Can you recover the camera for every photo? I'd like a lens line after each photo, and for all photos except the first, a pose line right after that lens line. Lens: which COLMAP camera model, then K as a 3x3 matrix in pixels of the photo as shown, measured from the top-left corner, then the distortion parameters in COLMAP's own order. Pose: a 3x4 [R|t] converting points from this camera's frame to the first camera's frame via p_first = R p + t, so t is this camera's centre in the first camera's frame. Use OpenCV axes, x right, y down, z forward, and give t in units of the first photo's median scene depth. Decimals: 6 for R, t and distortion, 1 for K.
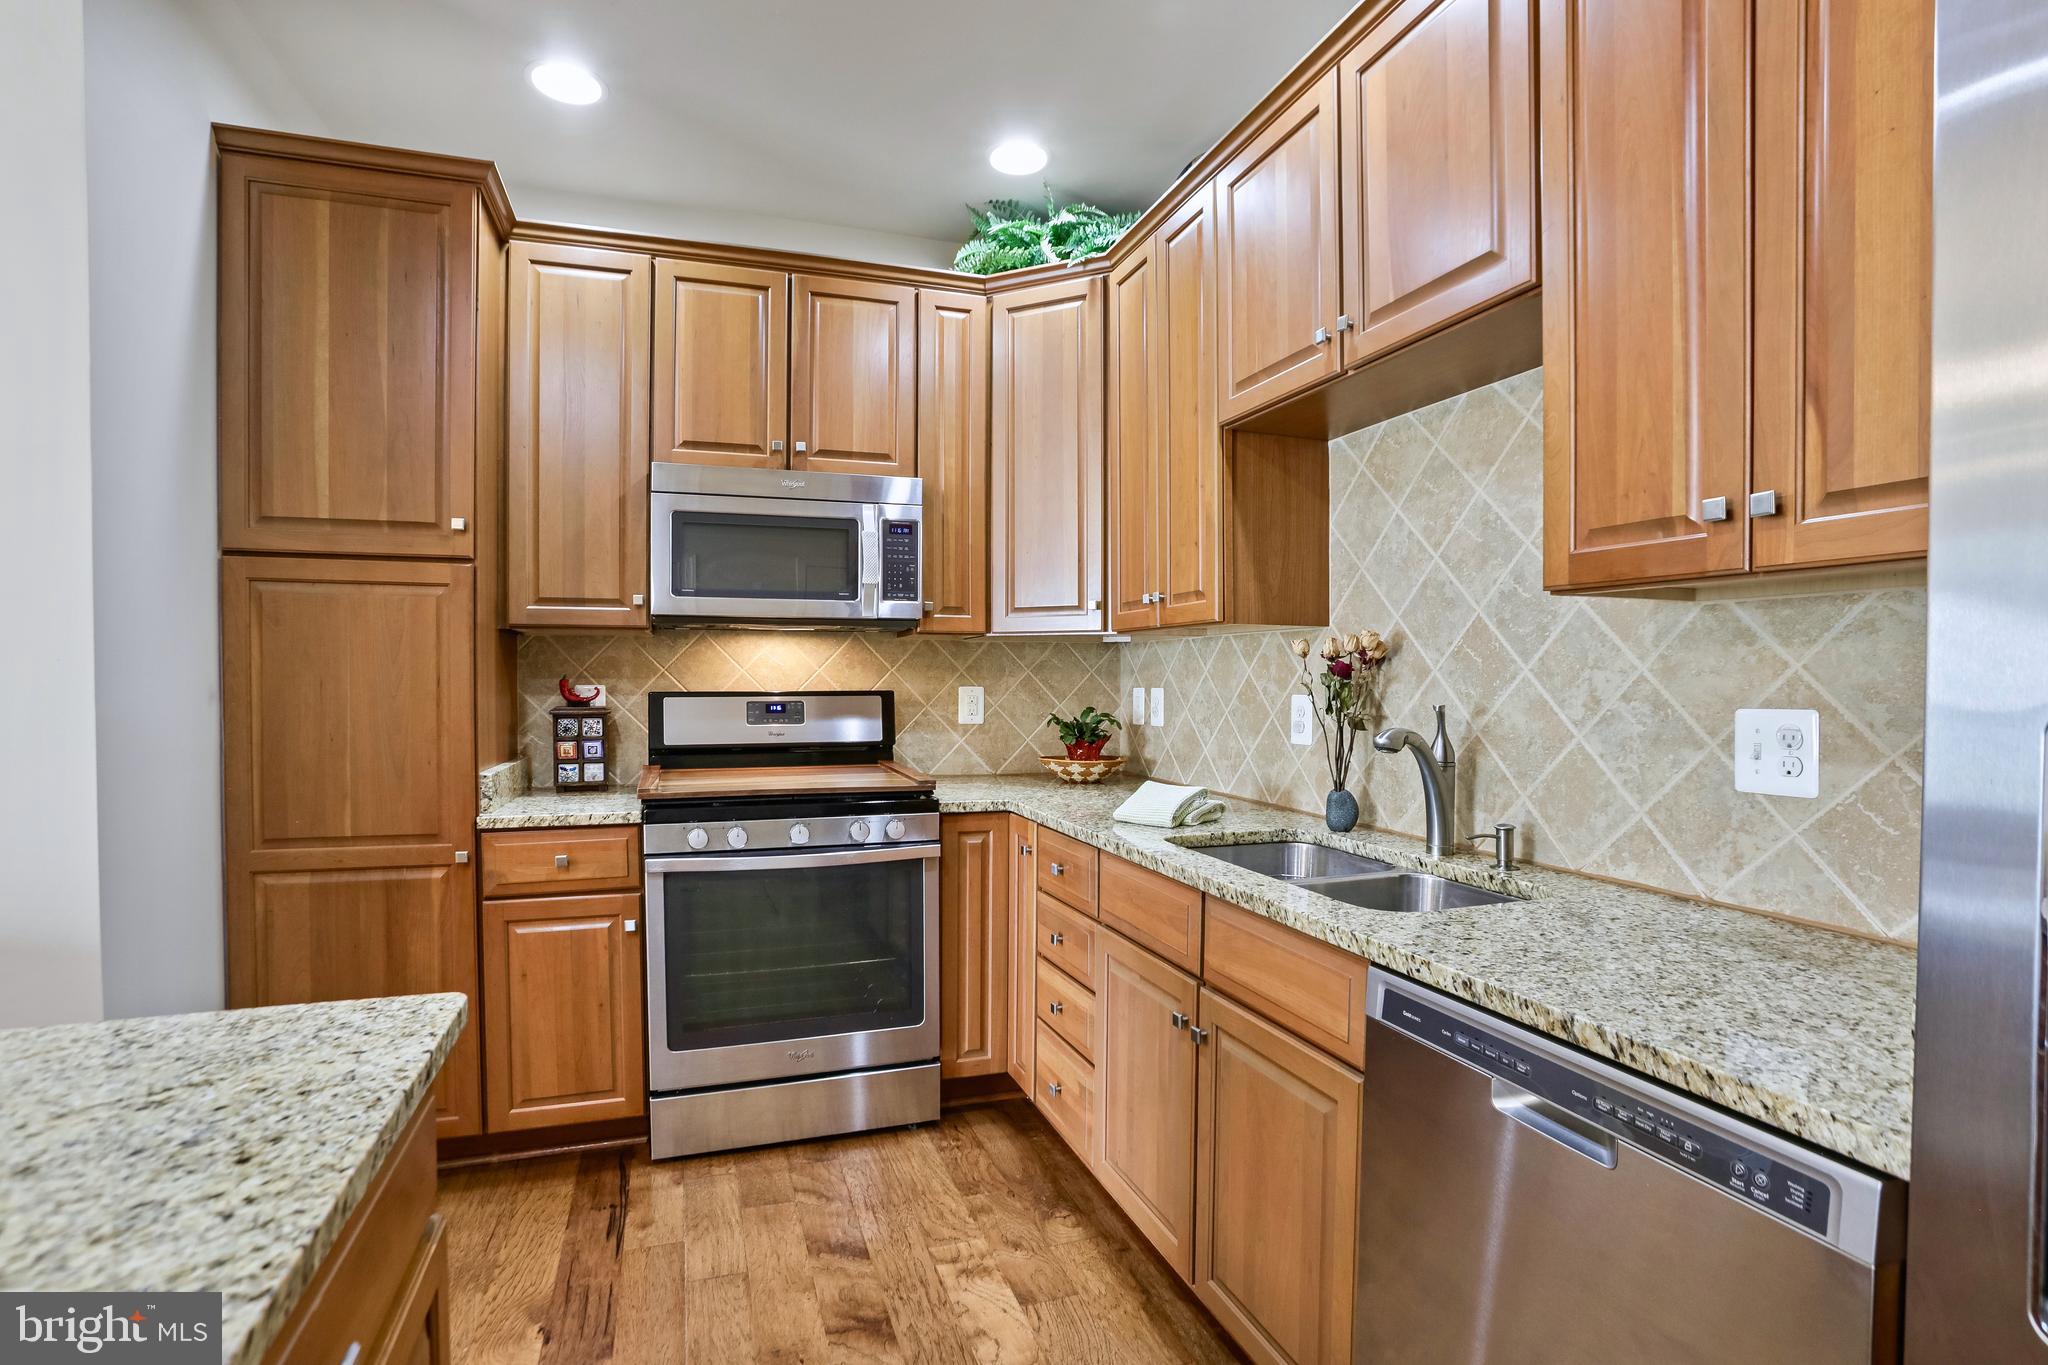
lens RADIAL K [[971.6, 0, 1013.6], [0, 971.6, 696.8], [0, 0, 1]] dist [-0.072191, 0.032052]
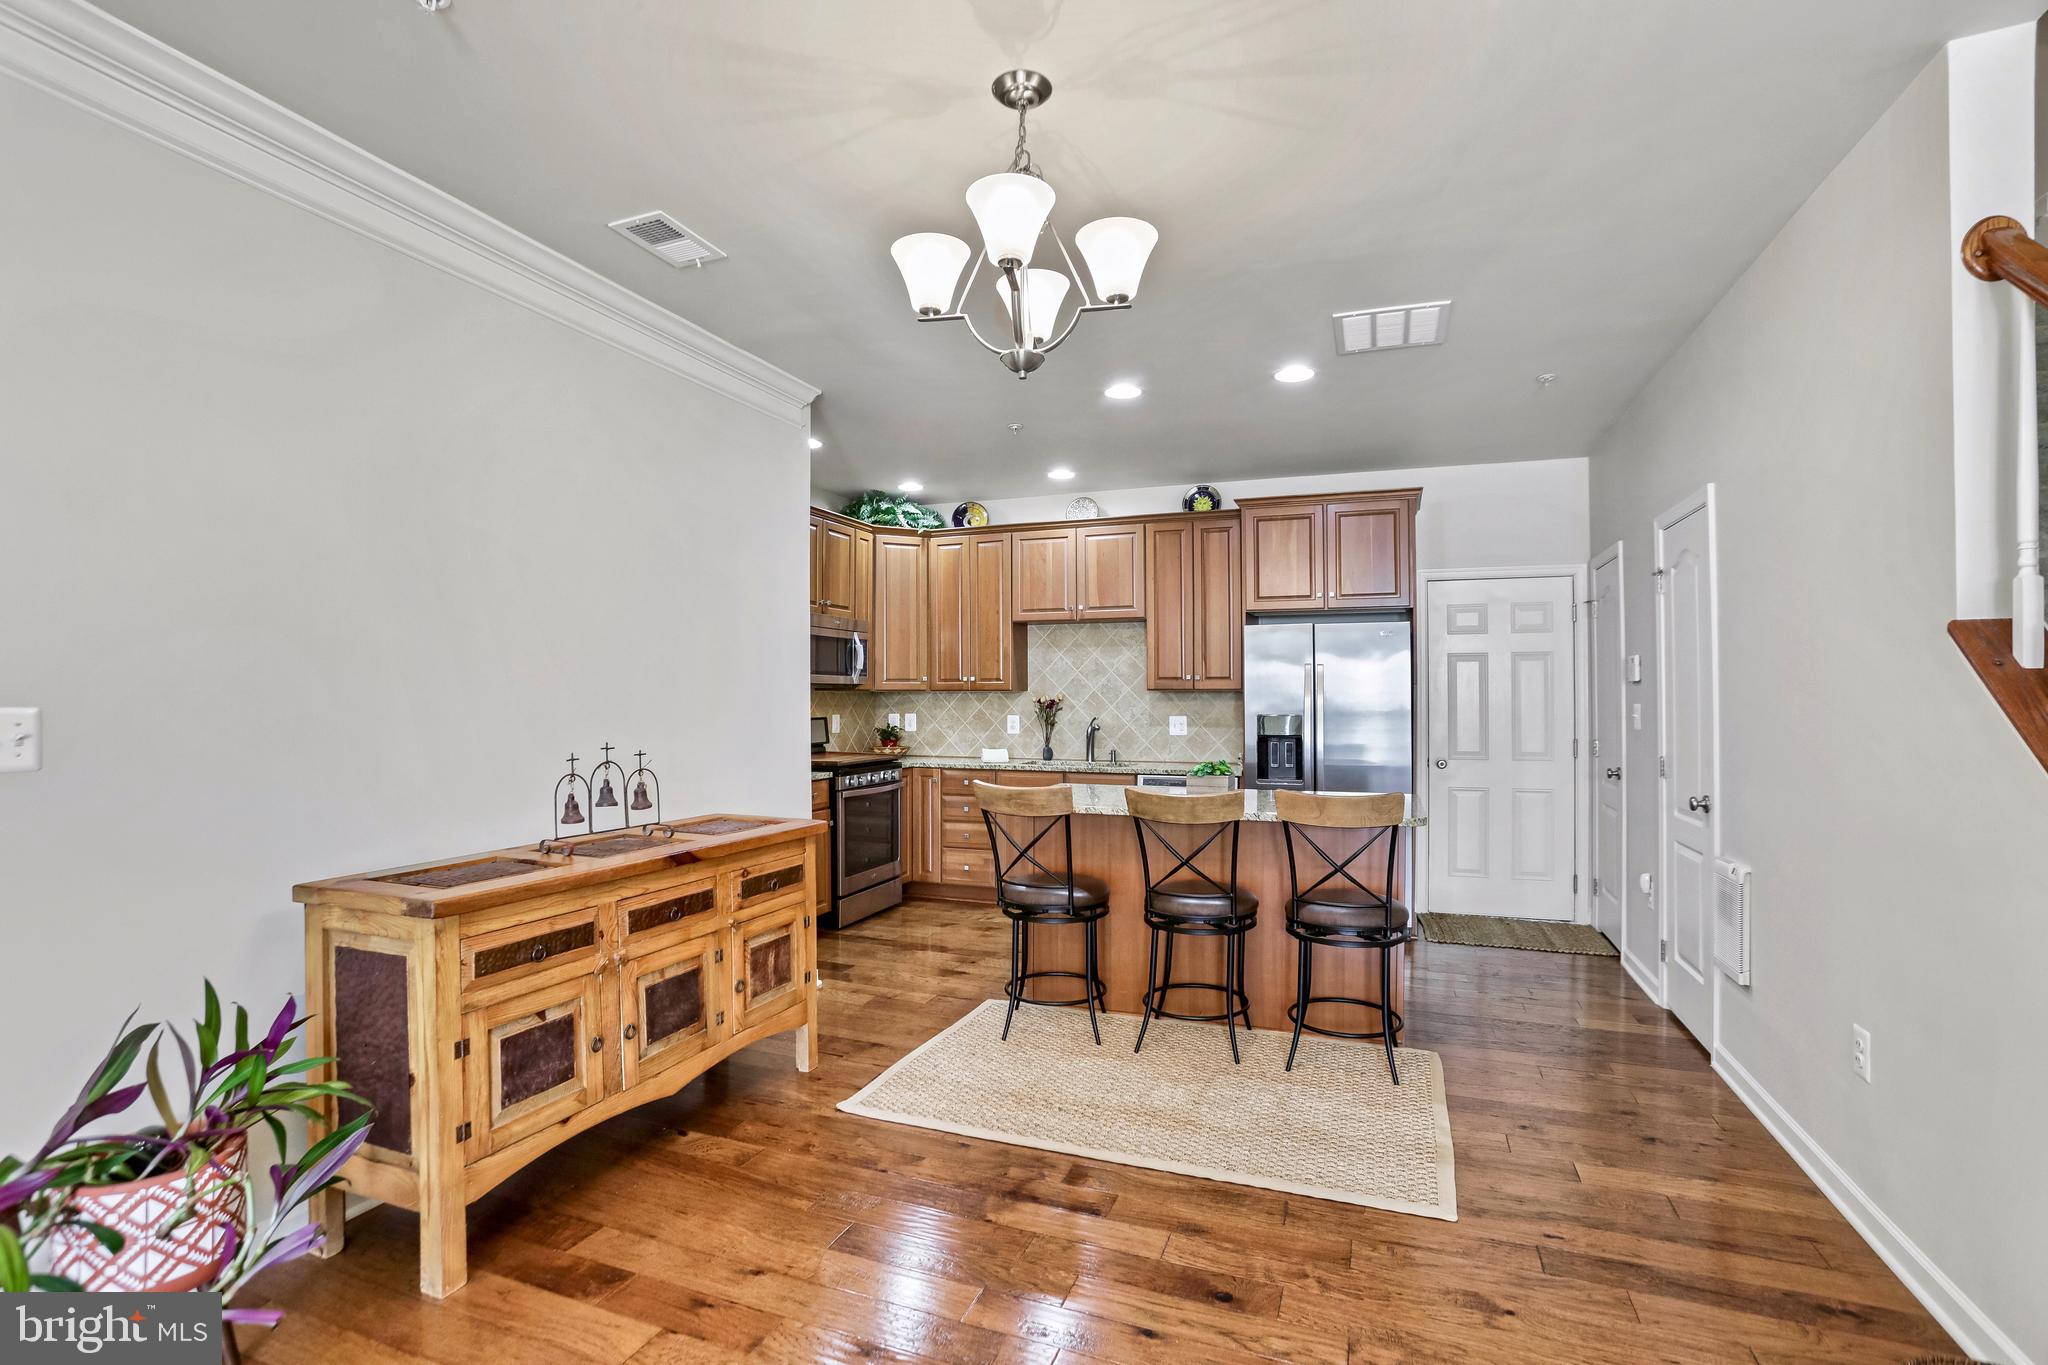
lens RADIAL K [[971.6, 0, 1013.6], [0, 971.6, 696.8], [0, 0, 1]] dist [-0.072191, 0.032052]
pose [[0.638409, -0.002472, 0.769693, -2.001502], [0.019655, 0.999721, -0.013091, -0.020395], [-0.769446, 0.023486, 0.638280, -0.833108]]
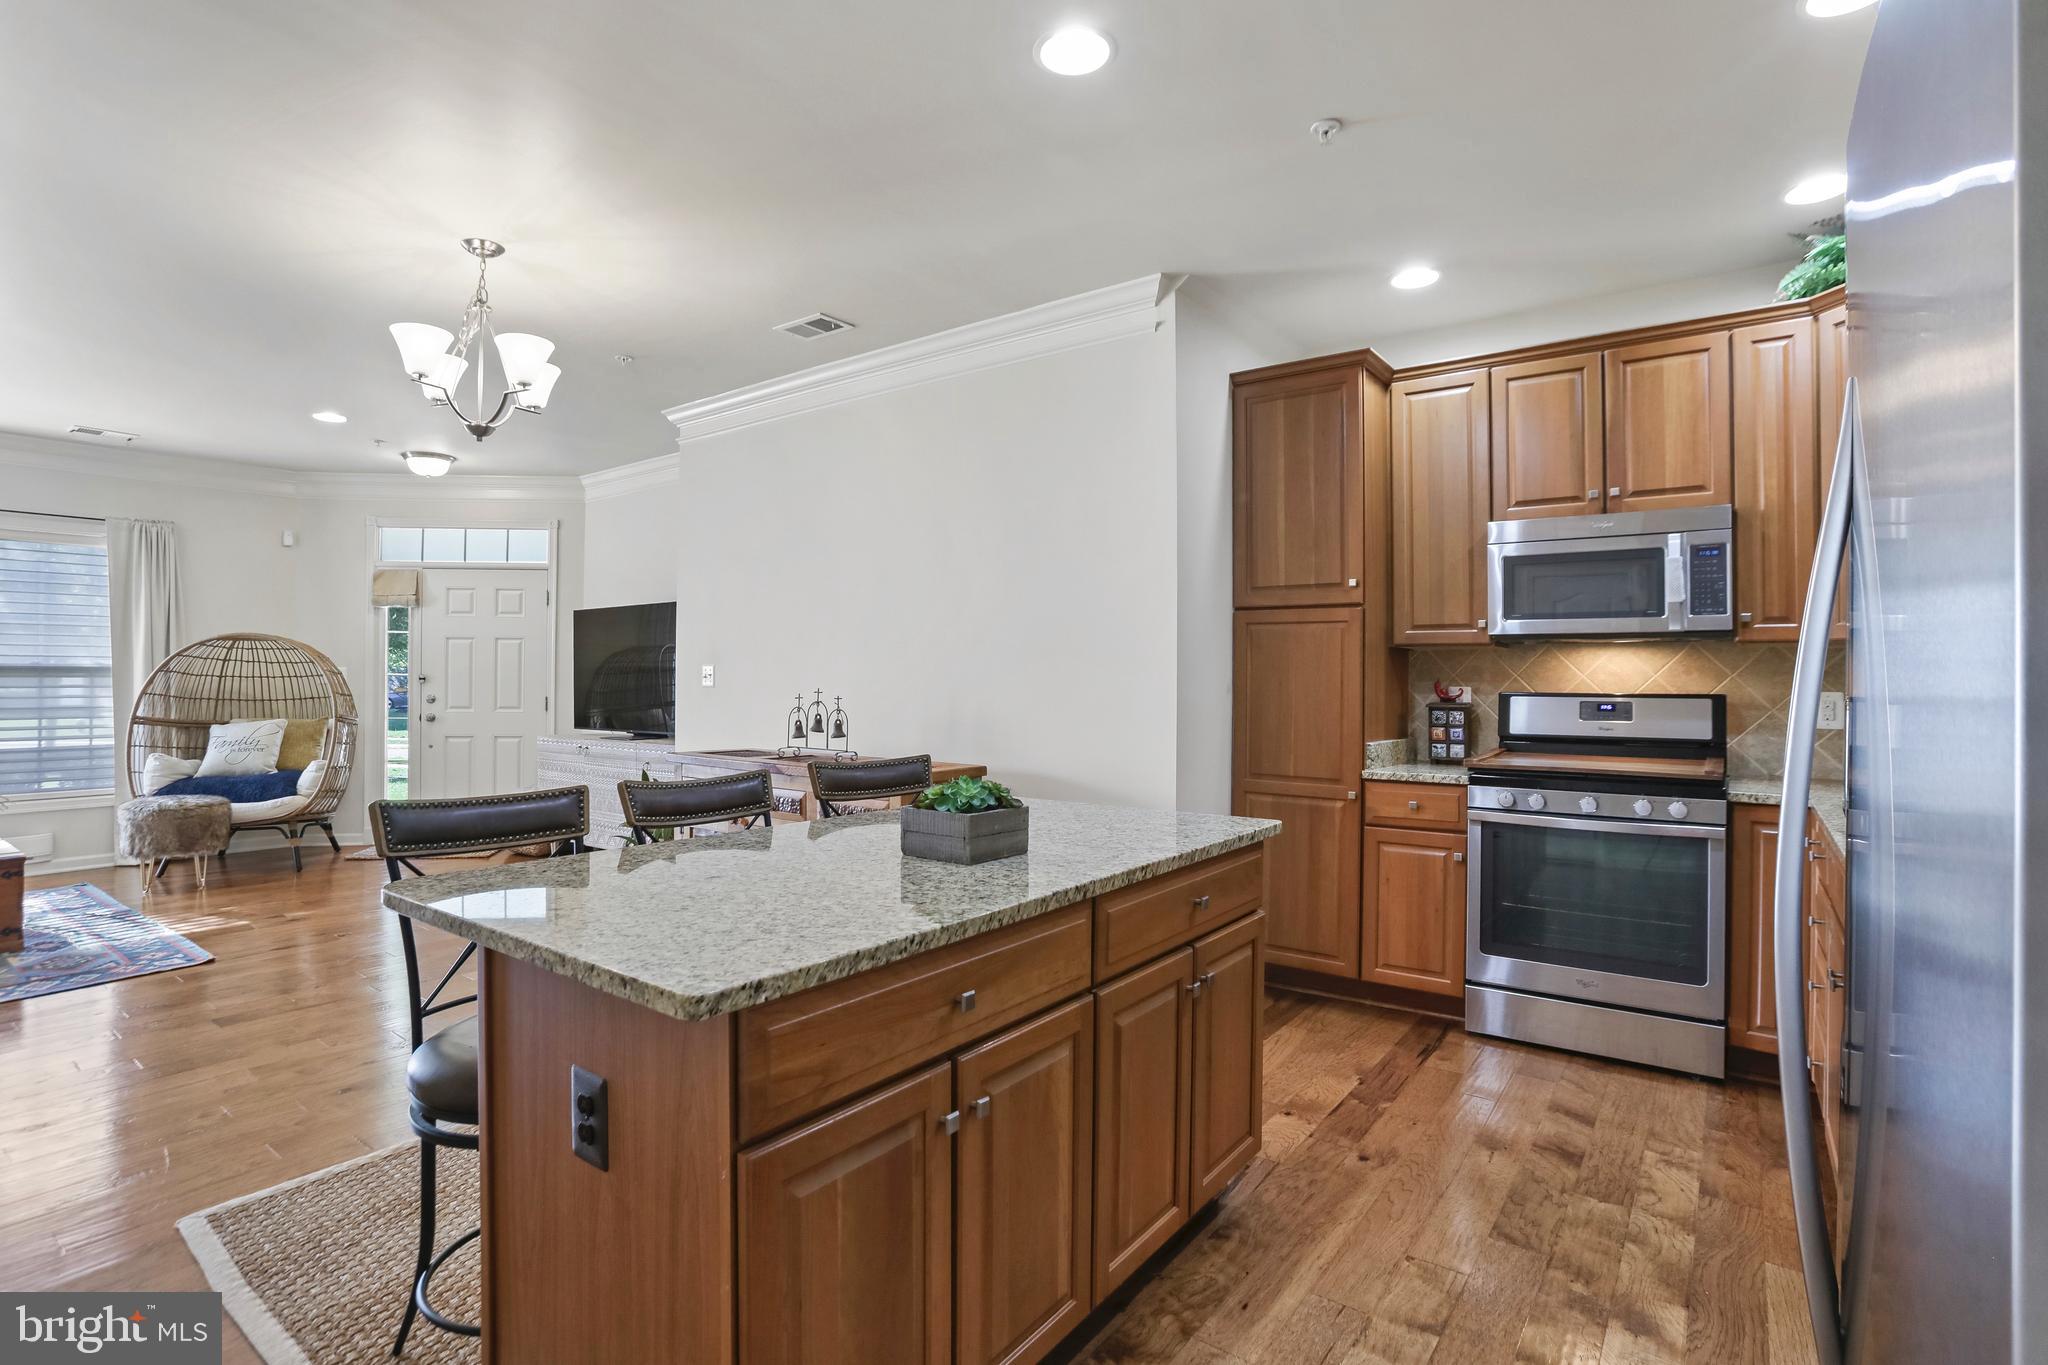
lens RADIAL K [[998.3, 0, 1006.0], [0, 998.3, 681.7], [0, 0, 1]] dist [-0.080664, 0.037217]
pose [[0.555941, 0.004249, -0.831211, 0.457265], [-0.022016, 0.999711, -0.009615, 0.010347], [0.830930, 0.023645, 0.555874, -0.384009]]
